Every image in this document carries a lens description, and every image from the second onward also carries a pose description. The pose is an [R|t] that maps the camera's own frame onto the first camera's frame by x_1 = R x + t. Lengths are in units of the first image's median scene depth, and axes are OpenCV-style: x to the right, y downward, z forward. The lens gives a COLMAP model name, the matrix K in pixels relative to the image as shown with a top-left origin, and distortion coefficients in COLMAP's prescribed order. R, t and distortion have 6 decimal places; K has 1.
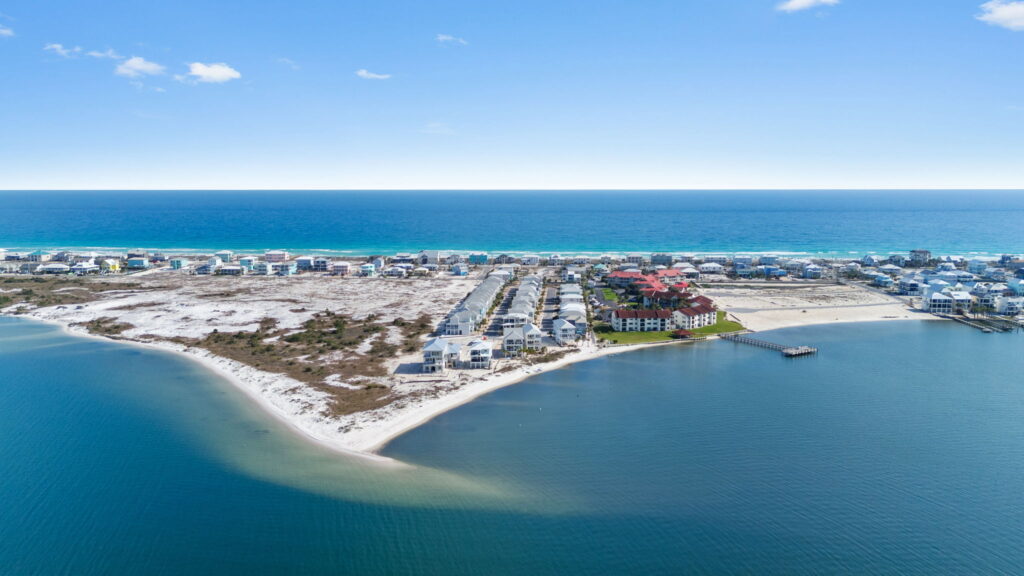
lens RADIAL K [[750.3, 0, 512.0], [0, 750.3, 288.0], [0, 0, 1]] dist [0.052909, -0.045424]
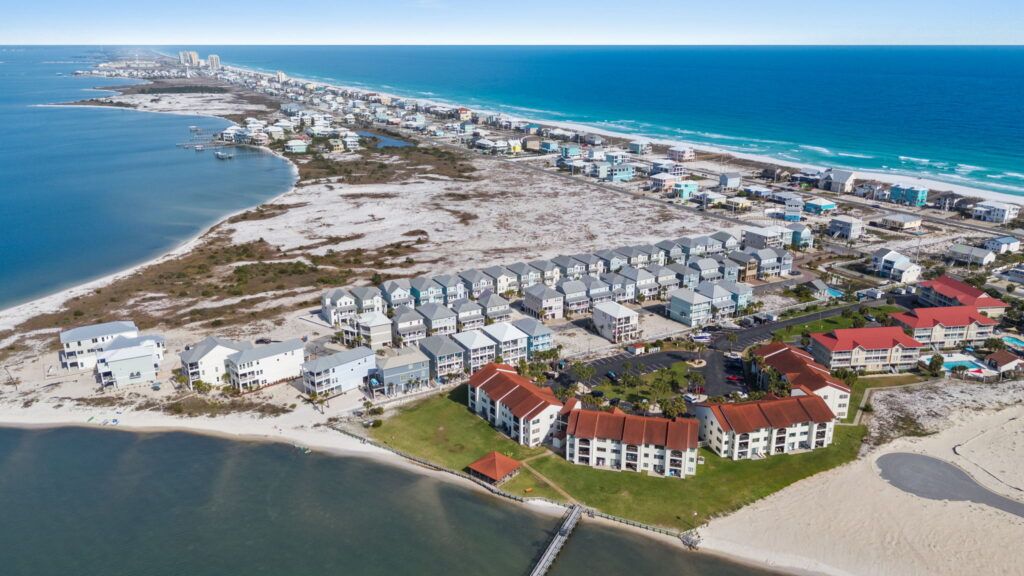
lens RADIAL K [[750.3, 0, 512.0], [0, 750.3, 288.0], [0, 0, 1]] dist [0.052909, -0.045424]
pose [[0.554167, 0.257716, -0.791506, 0.325329], [-0.115647, 0.965481, 0.233394, -0.084878], [0.824333, -0.037804, 0.564841, 0.449644]]
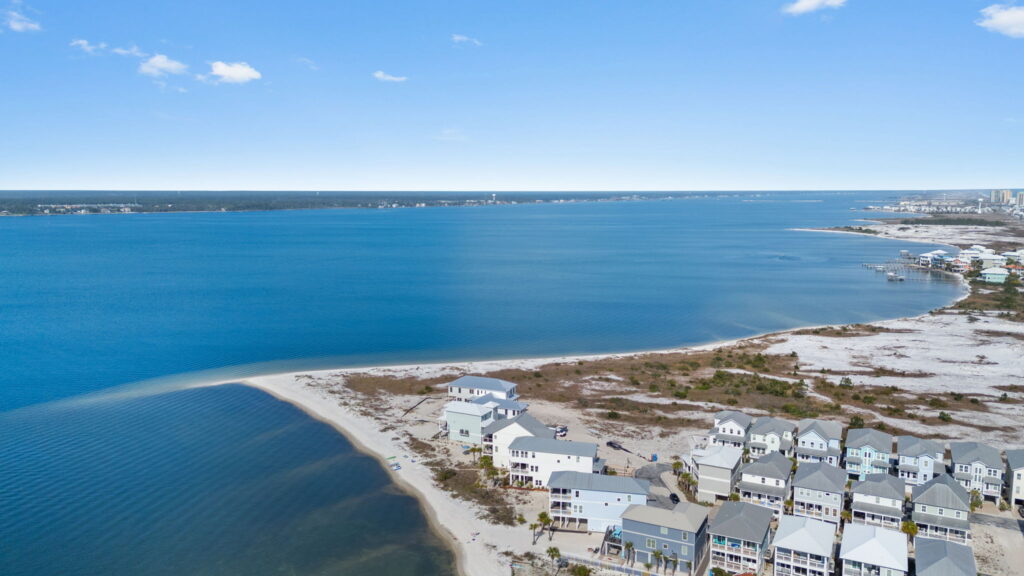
lens RADIAL K [[750.3, 0, 512.0], [0, 750.3, 288.0], [0, 0, 1]] dist [0.052909, -0.045424]
pose [[-0.377520, 0.124041, -0.917656, 0.252681], [-0.123824, 0.975326, 0.182777, -0.069416], [0.917685, 0.182630, -0.352846, 0.614221]]
